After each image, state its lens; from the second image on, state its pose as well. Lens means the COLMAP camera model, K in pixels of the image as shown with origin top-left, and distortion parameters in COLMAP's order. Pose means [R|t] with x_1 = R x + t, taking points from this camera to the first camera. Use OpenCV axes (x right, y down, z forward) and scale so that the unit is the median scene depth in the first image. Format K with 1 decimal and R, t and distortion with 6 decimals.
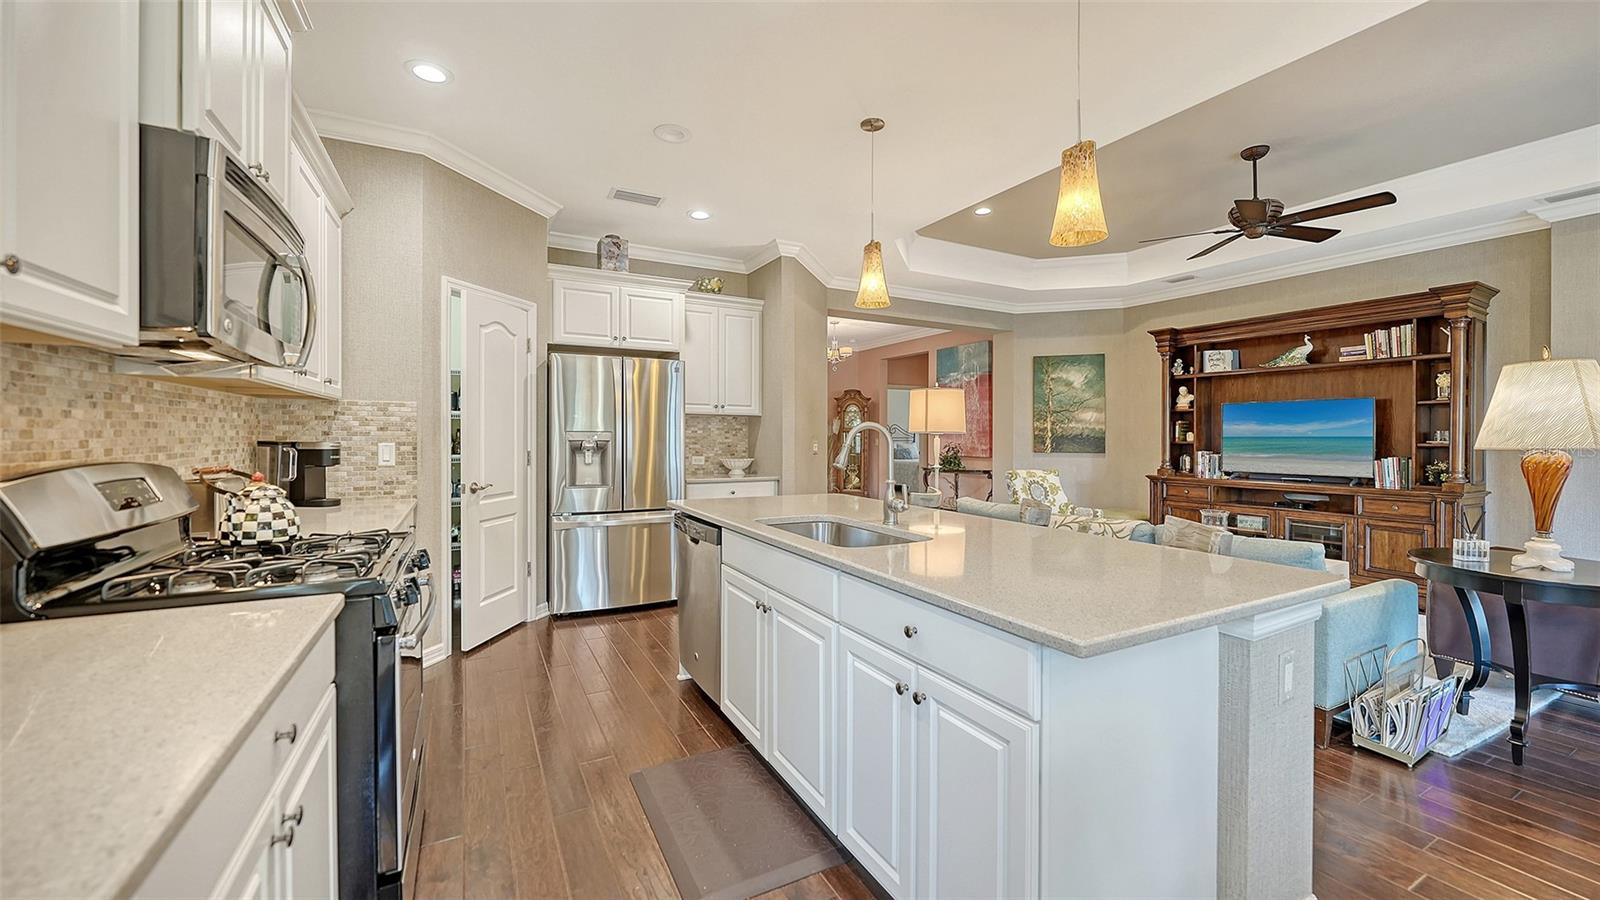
lens RADIAL K [[599.7, 0, 794.3], [0, 599.7, 441.8], [0, 0, 1]] dist [-0.001444, 0.000059]
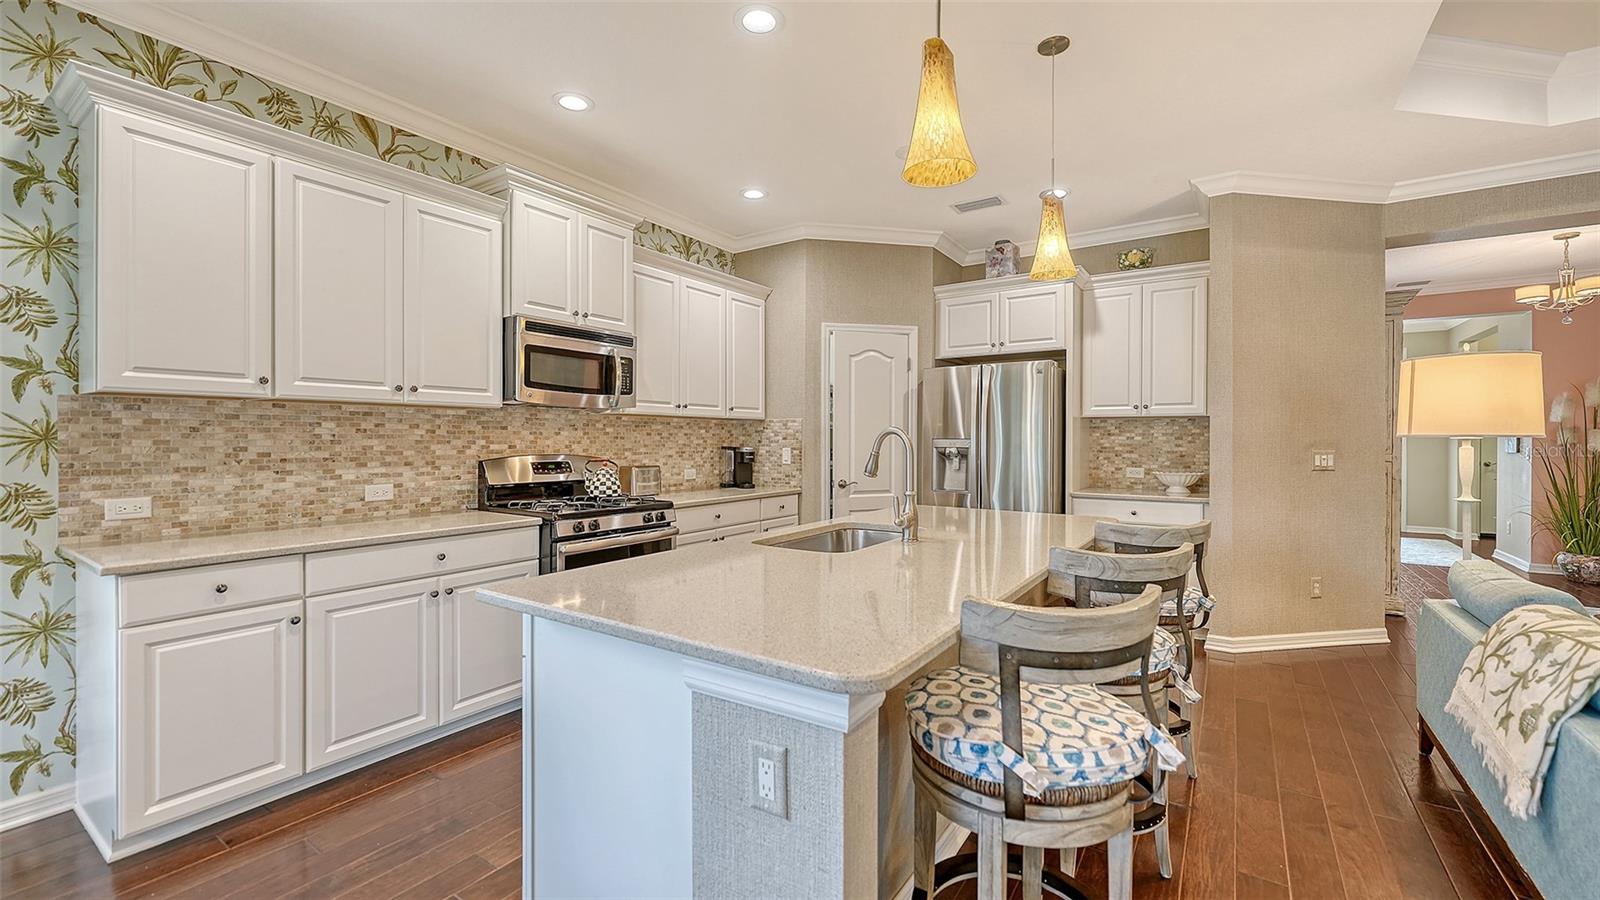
lens RADIAL K [[643.1, 0, 806.8], [0, 643.1, 445.4], [0, 0, 1]] dist [-0.004494, -0.000566]
pose [[0.474433, 0.001420, -0.880291, 0.532235], [-0.008267, 0.999962, -0.002843, -0.000415], [0.880253, 0.008626, 0.474426, 0.238754]]
